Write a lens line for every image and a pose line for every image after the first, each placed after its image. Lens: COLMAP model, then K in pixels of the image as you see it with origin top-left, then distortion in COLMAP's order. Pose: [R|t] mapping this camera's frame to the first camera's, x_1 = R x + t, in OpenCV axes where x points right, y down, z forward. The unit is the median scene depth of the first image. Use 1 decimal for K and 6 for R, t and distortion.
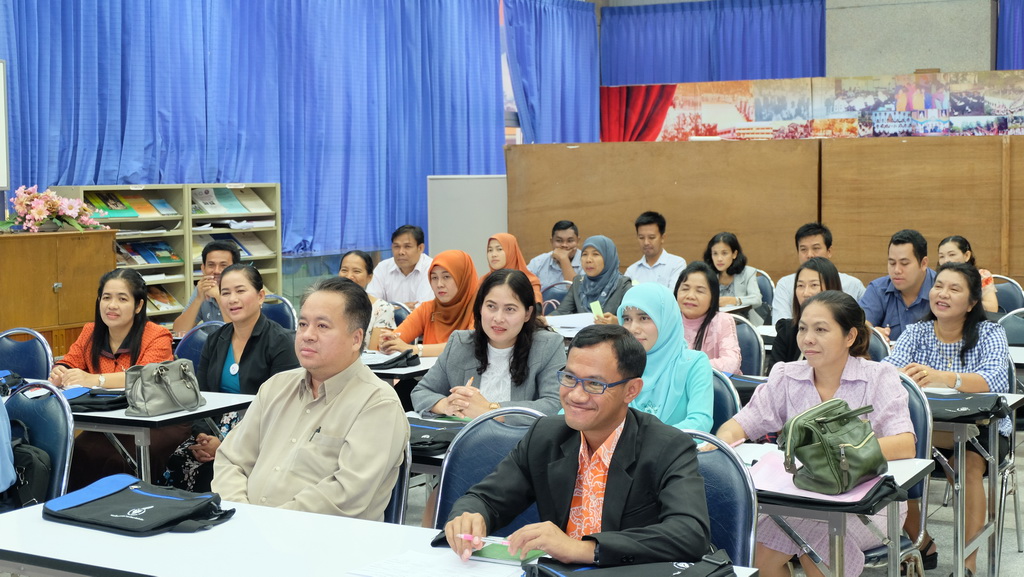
lens RADIAL K [[1516.2, 0, 509.3], [0, 1516.2, 262.7], [0, 0, 1]] dist [-0.001388, 0.000000]
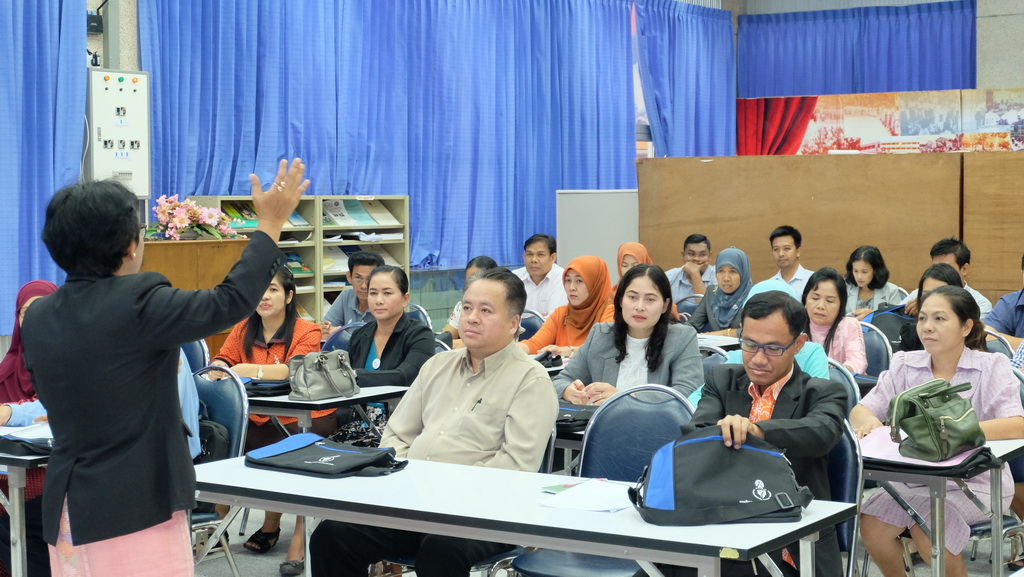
lens RADIAL K [[1709.2, 0, 511.0], [0, 1709.2, 288.8], [0, 0, 1]] dist [-0.016462, 0.000000]
pose [[0.997315, 0.008933, -0.072688, -0.003121], [-0.009296, 0.999946, -0.004660, 0.013560], [0.072642, 0.005324, 0.997344, -0.112923]]
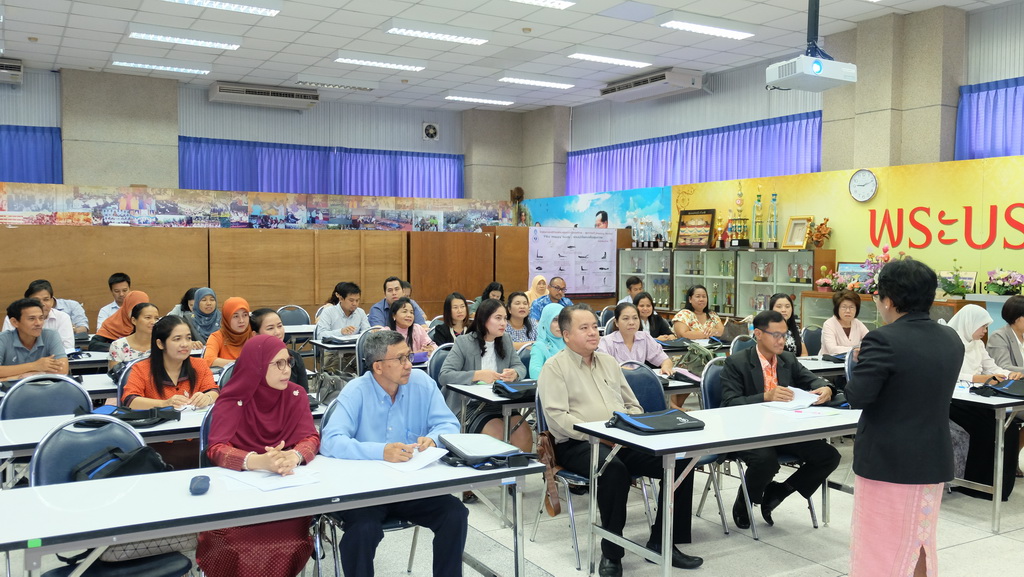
lens RADIAL K [[890.4, 0, 522.5], [0, 890.4, 263.1], [0, 0, 1]] dist [0.105651, 0.056443]
pose [[0.496605, -0.003916, 0.867968, -0.488127], [0.044225, 0.998805, -0.020797, -0.007568], [-0.866849, 0.048713, 0.496185, 0.219035]]
